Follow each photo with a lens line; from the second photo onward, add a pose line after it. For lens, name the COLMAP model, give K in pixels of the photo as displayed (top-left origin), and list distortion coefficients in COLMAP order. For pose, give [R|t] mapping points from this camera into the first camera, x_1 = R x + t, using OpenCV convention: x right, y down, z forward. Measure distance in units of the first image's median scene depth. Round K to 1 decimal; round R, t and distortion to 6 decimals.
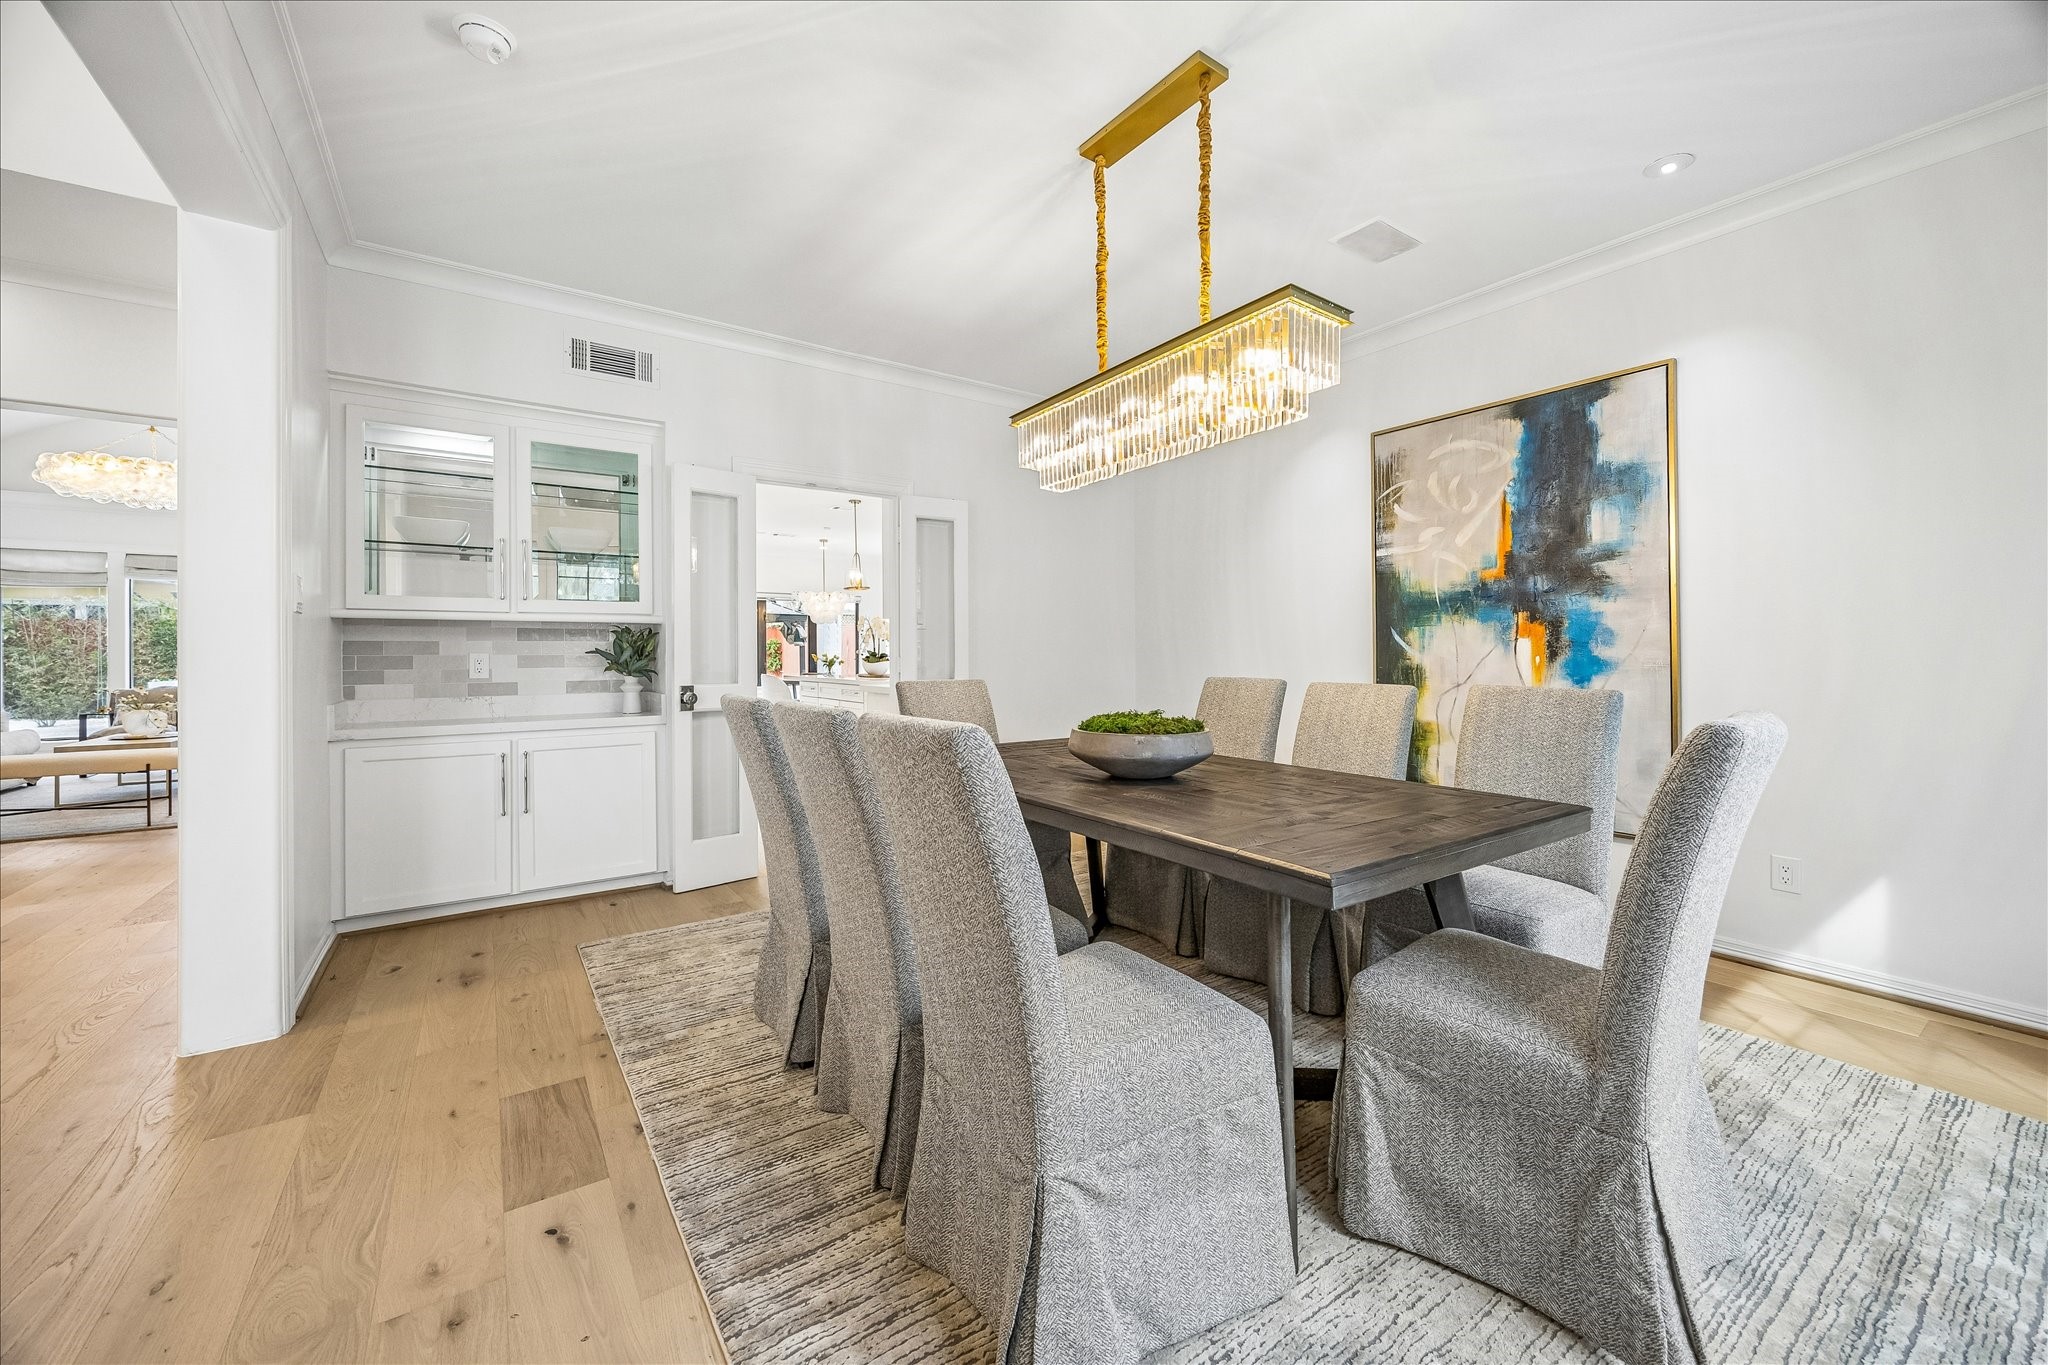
lens RADIAL K [[764.6, 0, 1026.1], [0, 764.6, 654.8], [0, 0, 1]] dist [0.009881, -0.000061]
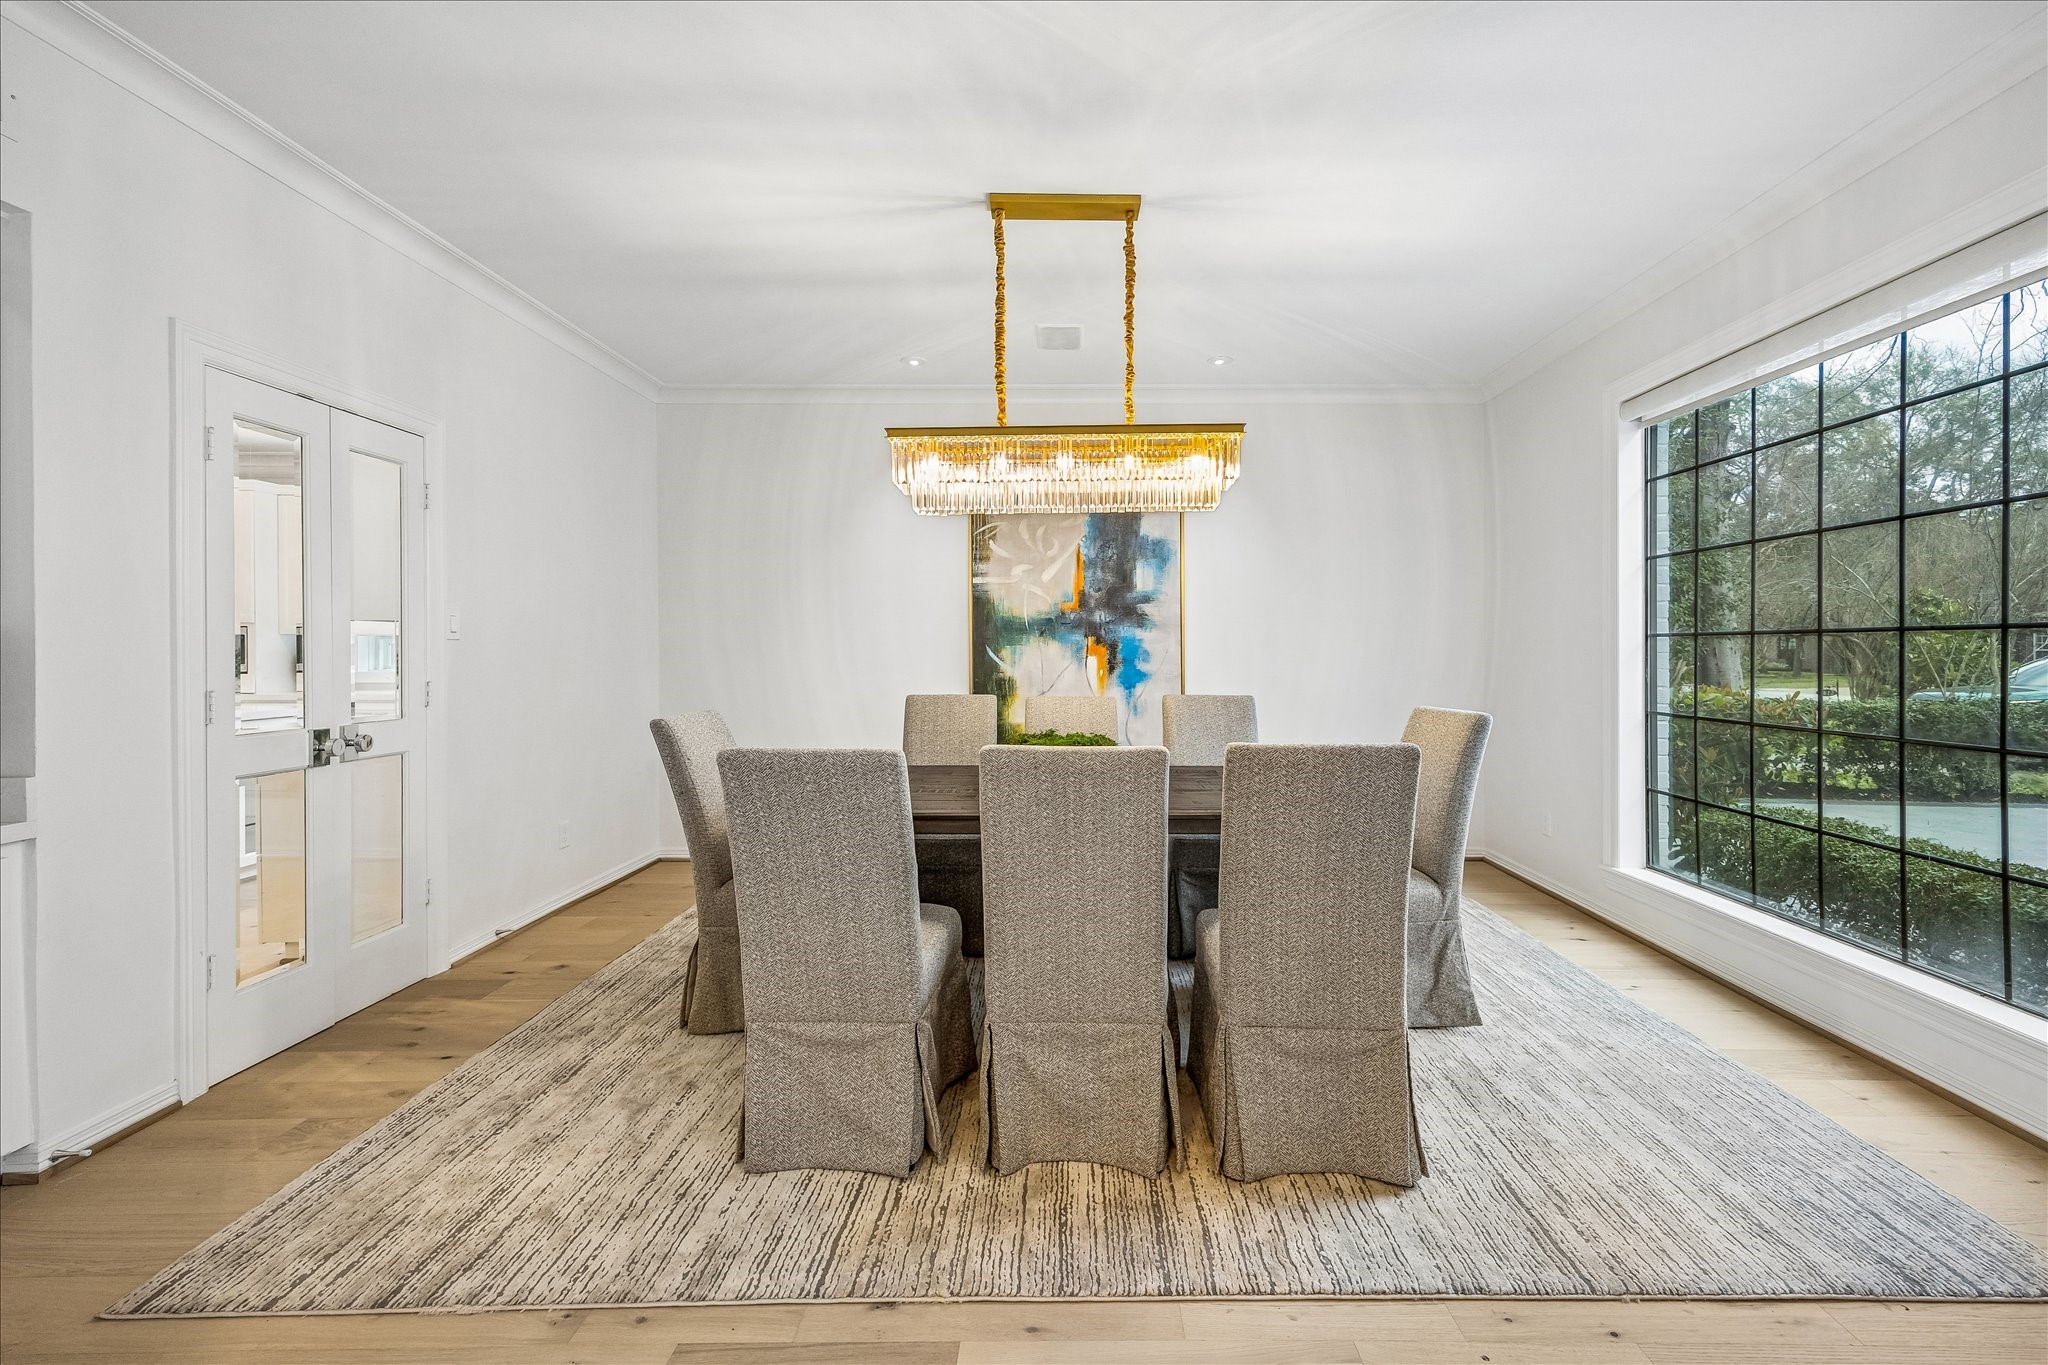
lens RADIAL K [[855.4, 0, 1031.5], [0, 855.4, 676.2], [0, 0, 1]] dist [0.013858, -0.000593]
pose [[0.592751, -0.032182, 0.804742, -0.610699], [0.004082, 0.999309, 0.036957, -0.042034], [-0.805375, -0.018621, 0.592473, 0.195806]]
